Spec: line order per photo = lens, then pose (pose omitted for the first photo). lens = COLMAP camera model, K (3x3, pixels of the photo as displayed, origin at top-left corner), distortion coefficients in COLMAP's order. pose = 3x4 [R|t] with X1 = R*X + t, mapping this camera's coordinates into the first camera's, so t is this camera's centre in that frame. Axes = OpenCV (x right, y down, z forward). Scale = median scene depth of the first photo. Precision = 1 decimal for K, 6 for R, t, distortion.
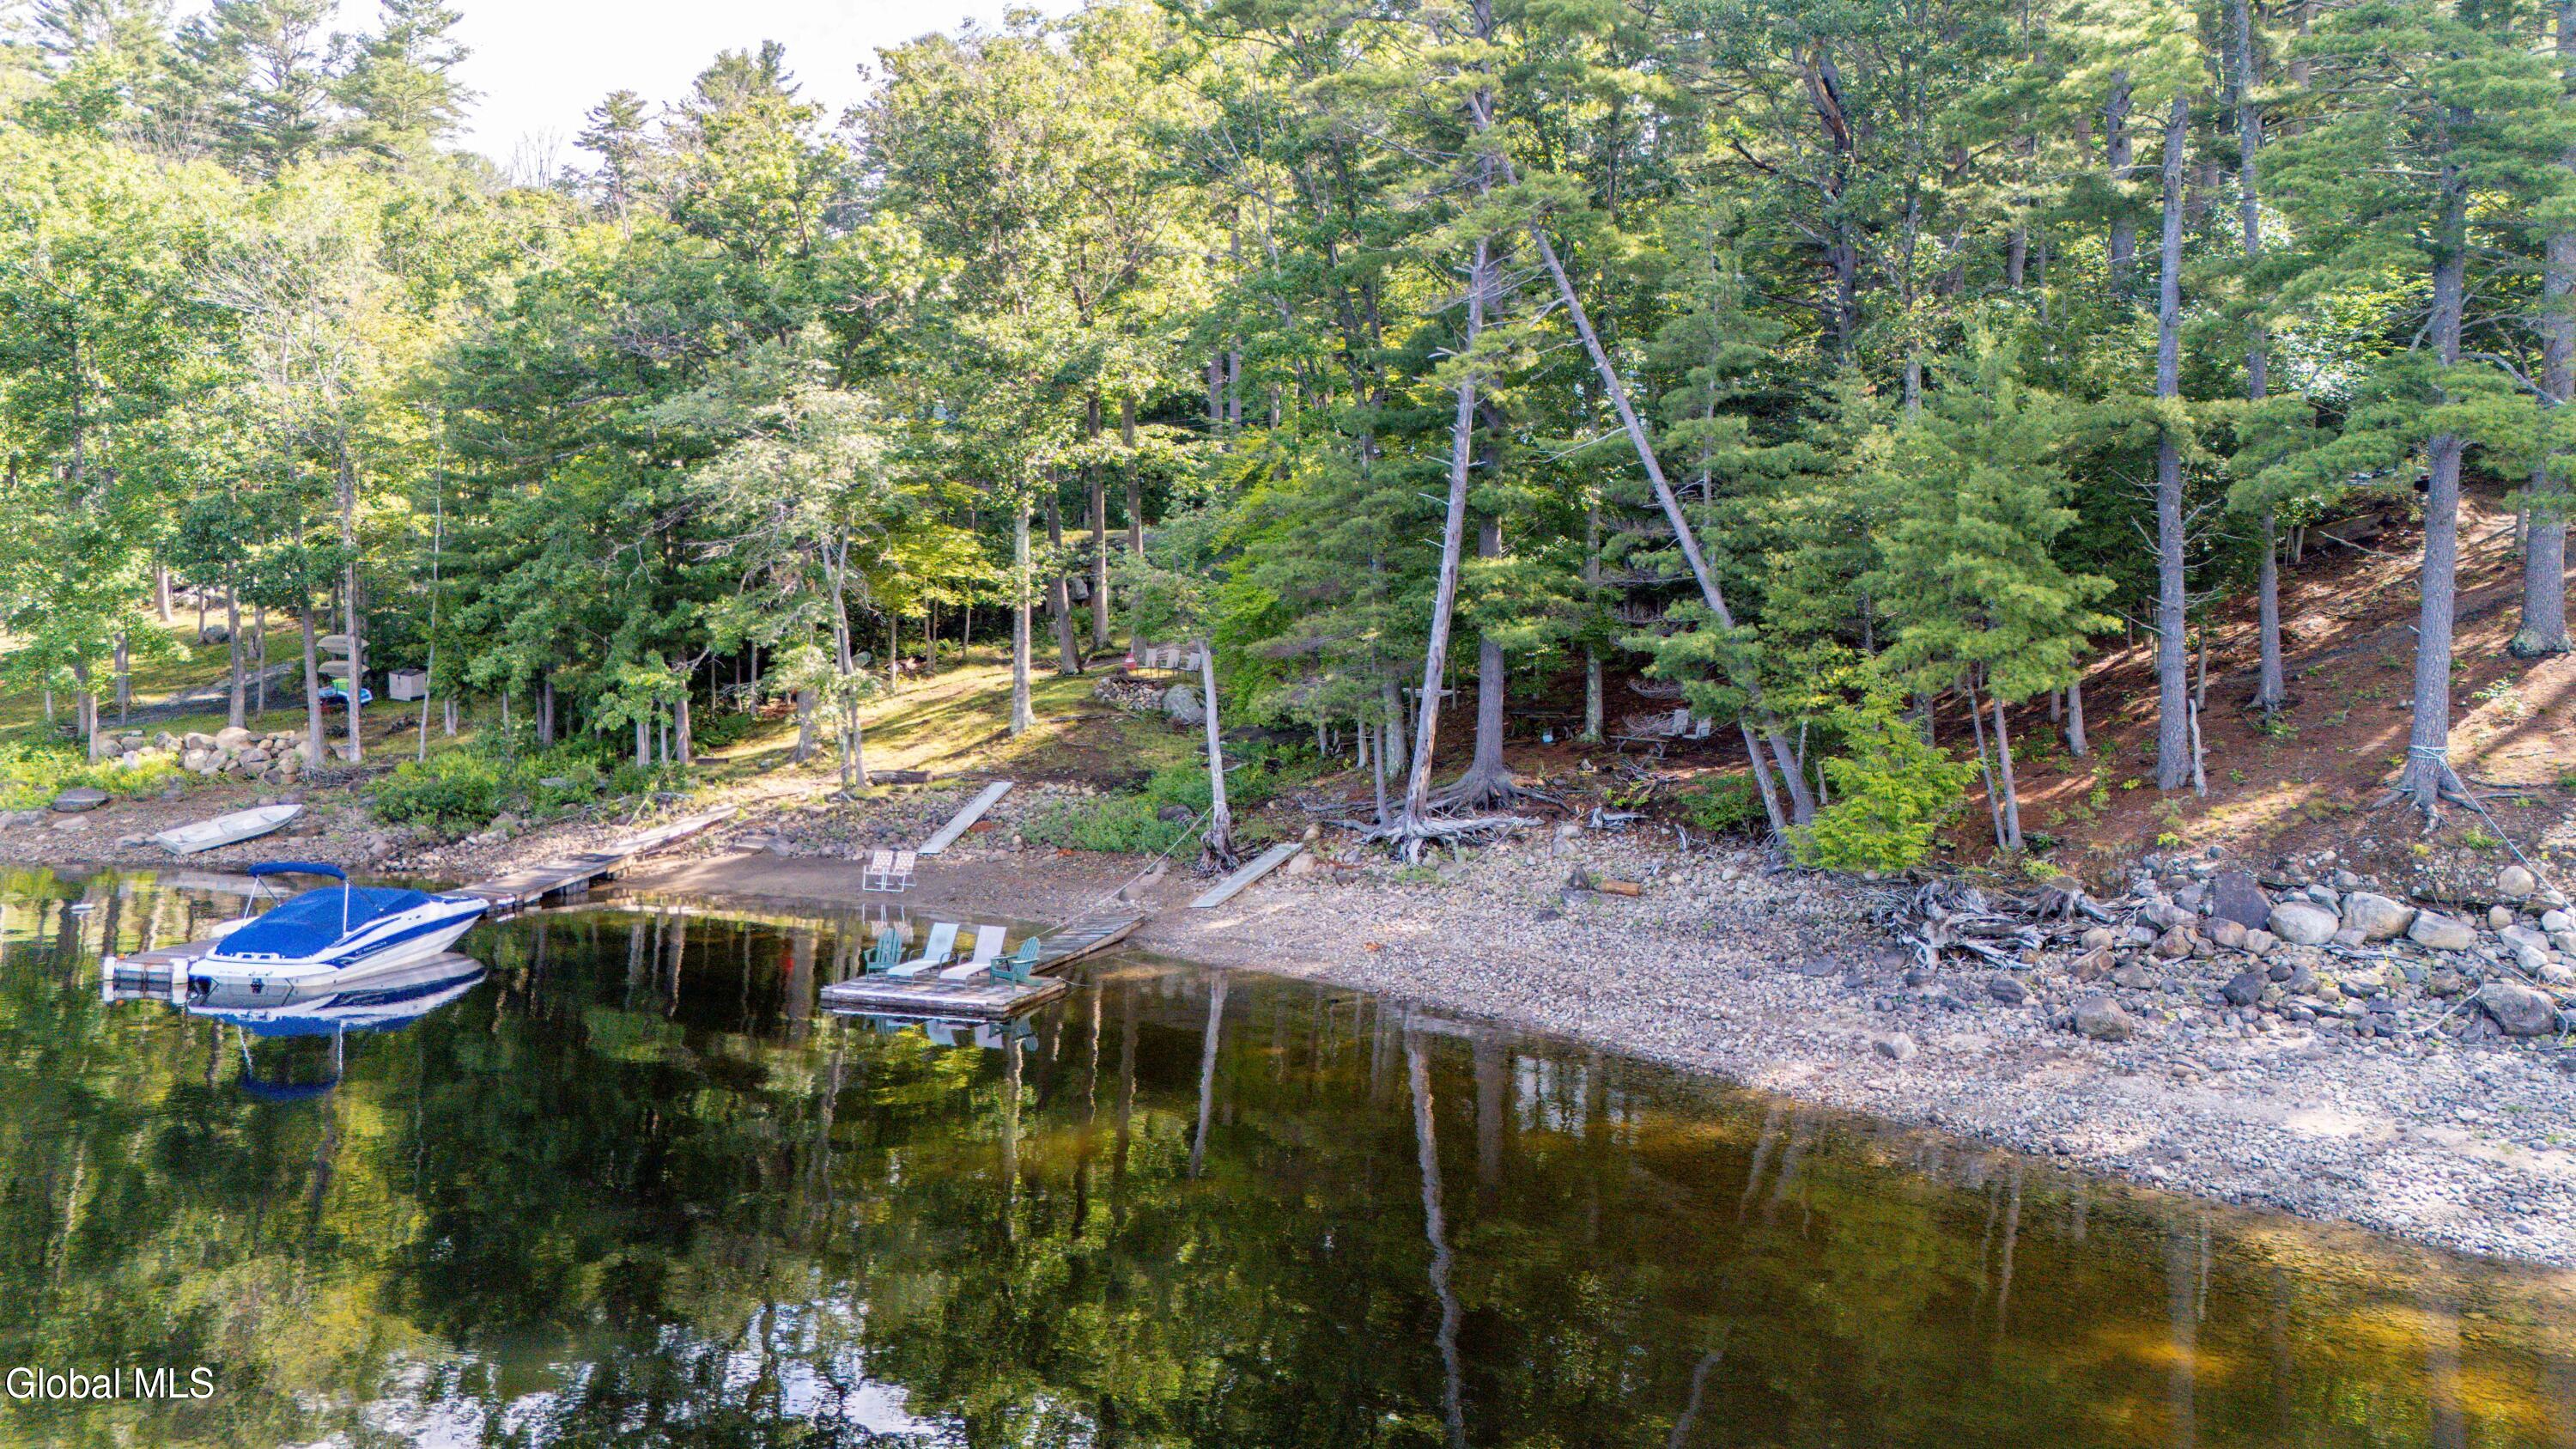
lens RADIAL K [[1885.5, 0, 1287.2], [0, 1885.5, 710.2], [0, 0, 1]] dist [0.078845, -0.068637]
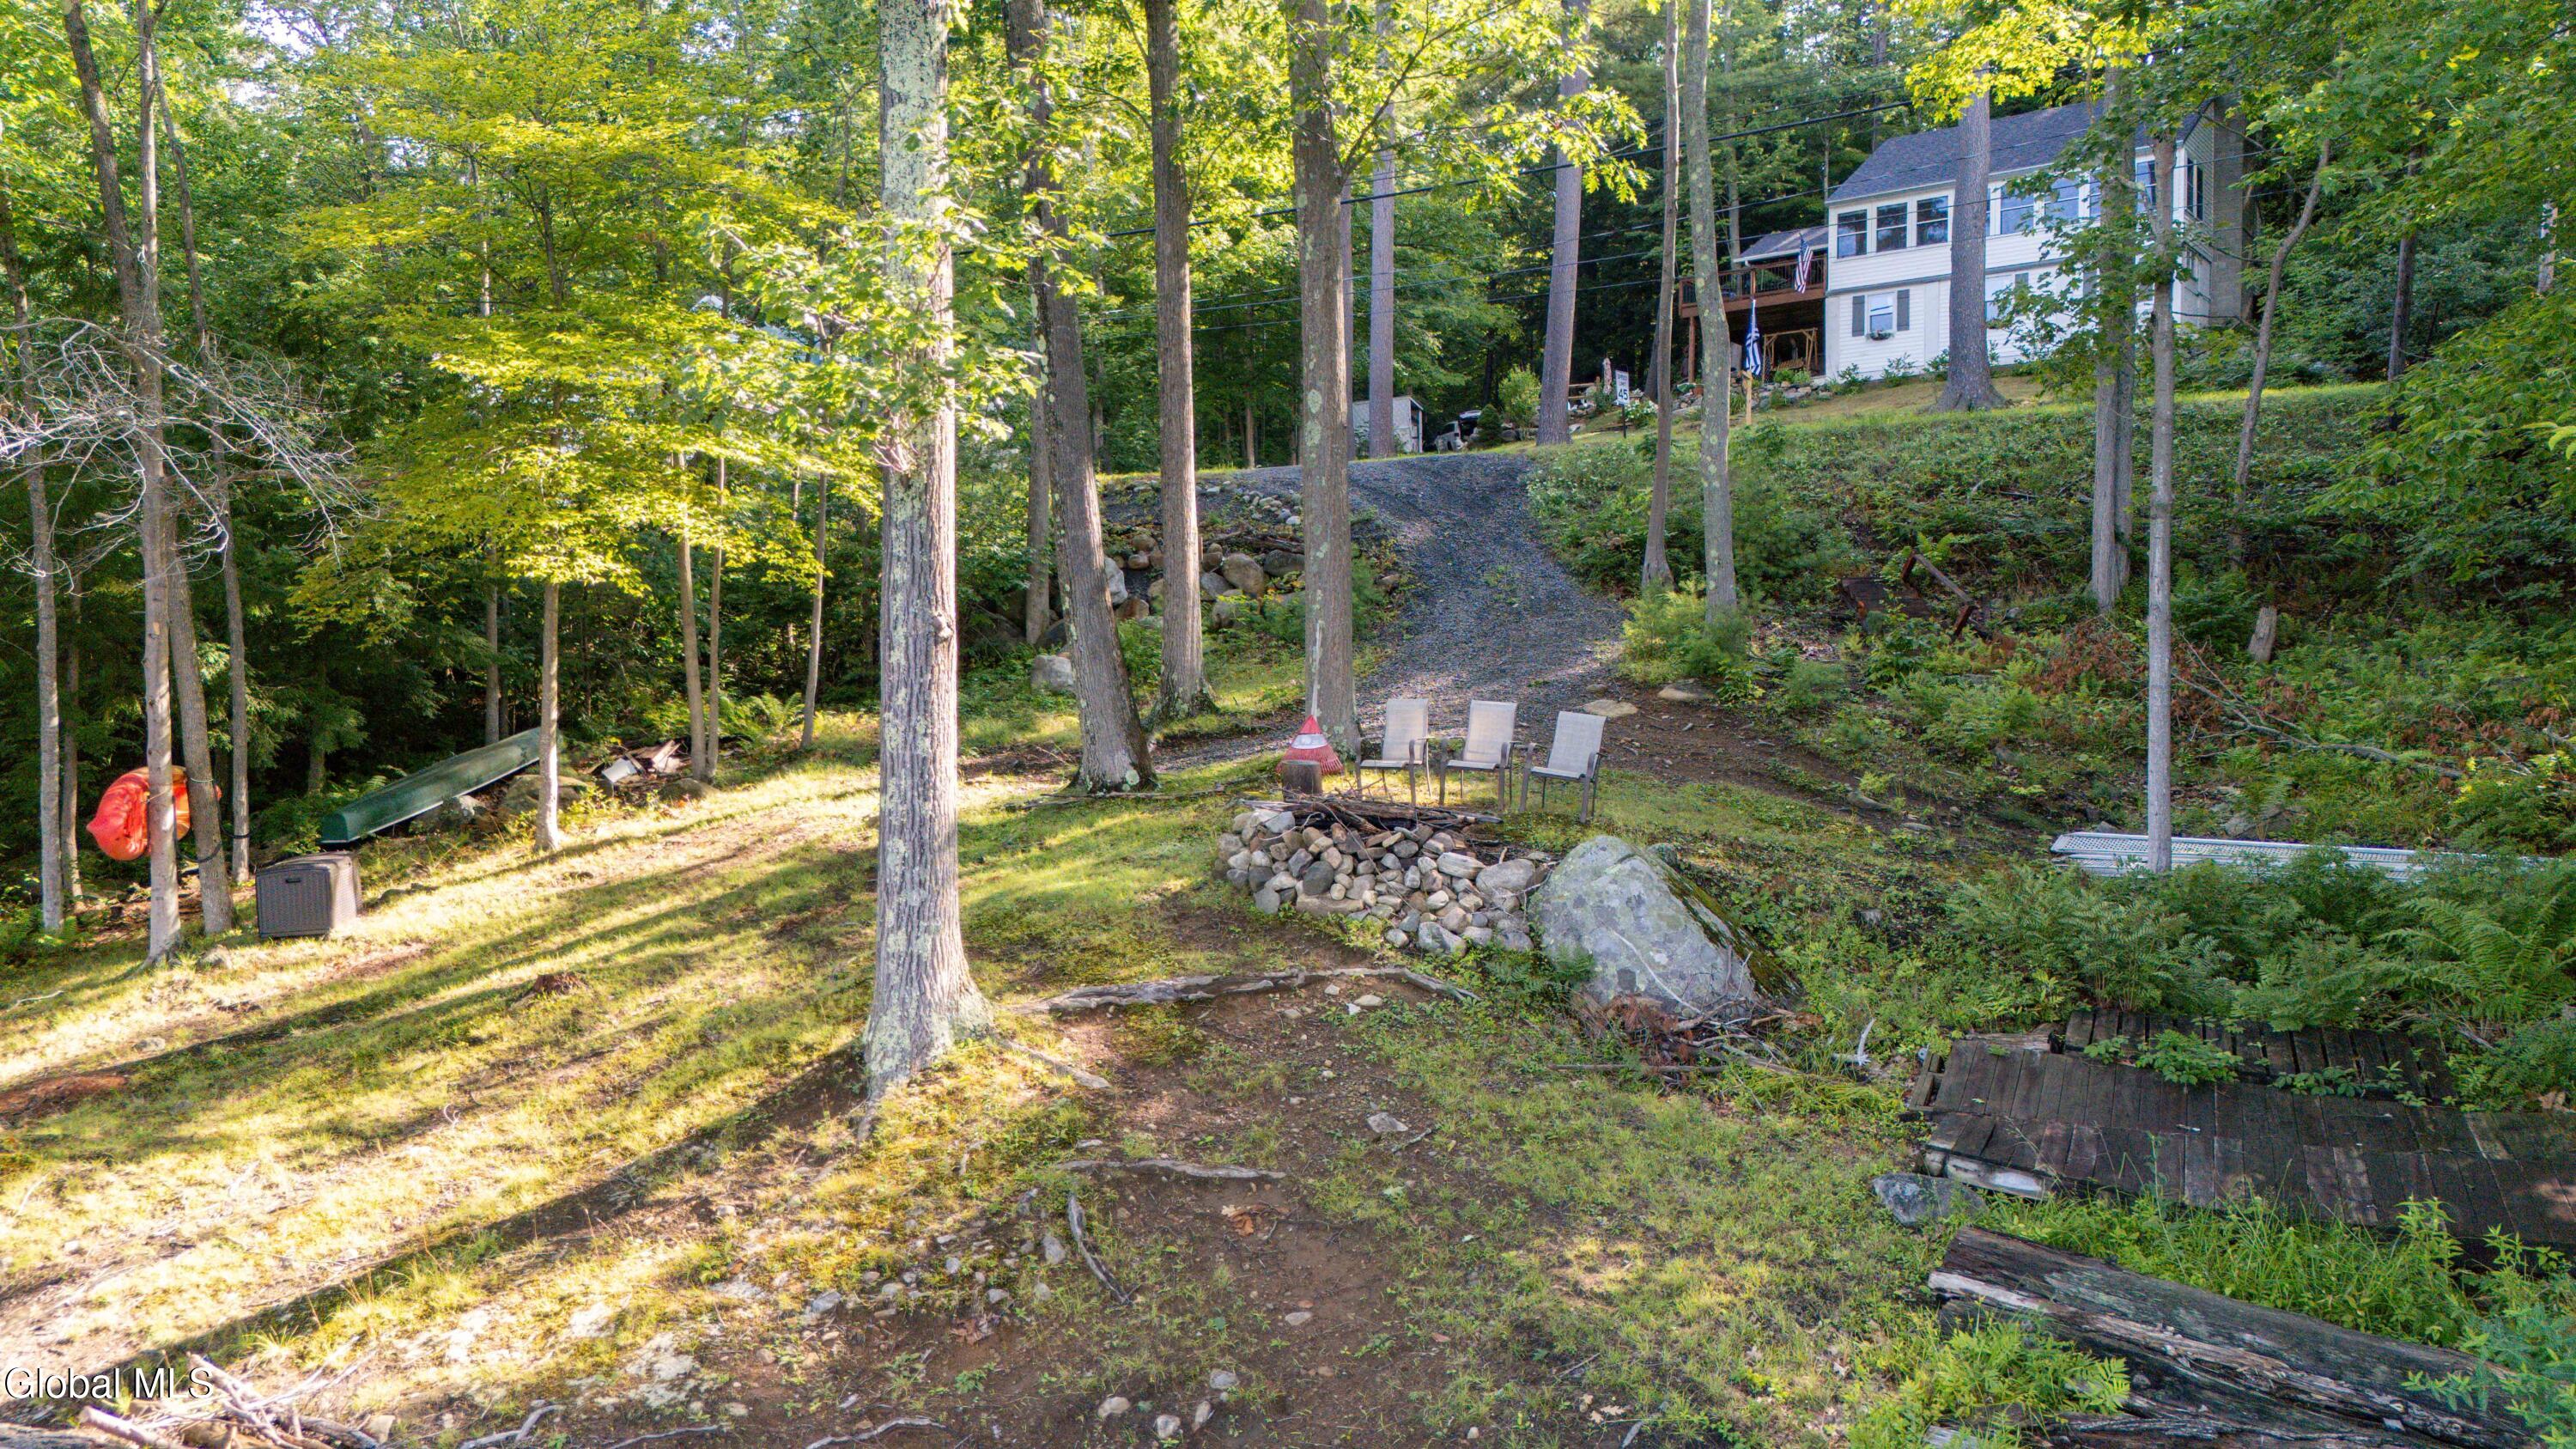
lens RADIAL K [[1885.5, 0, 1287.2], [0, 1885.5, 710.2], [0, 0, 1]] dist [0.078845, -0.068637]
pose [[0.999887, 0.000907, 0.014984, -0.099847], [-0.000071, 0.998449, -0.055671, -0.016420], [-0.015011, 0.055664, 0.998337, 0.765066]]
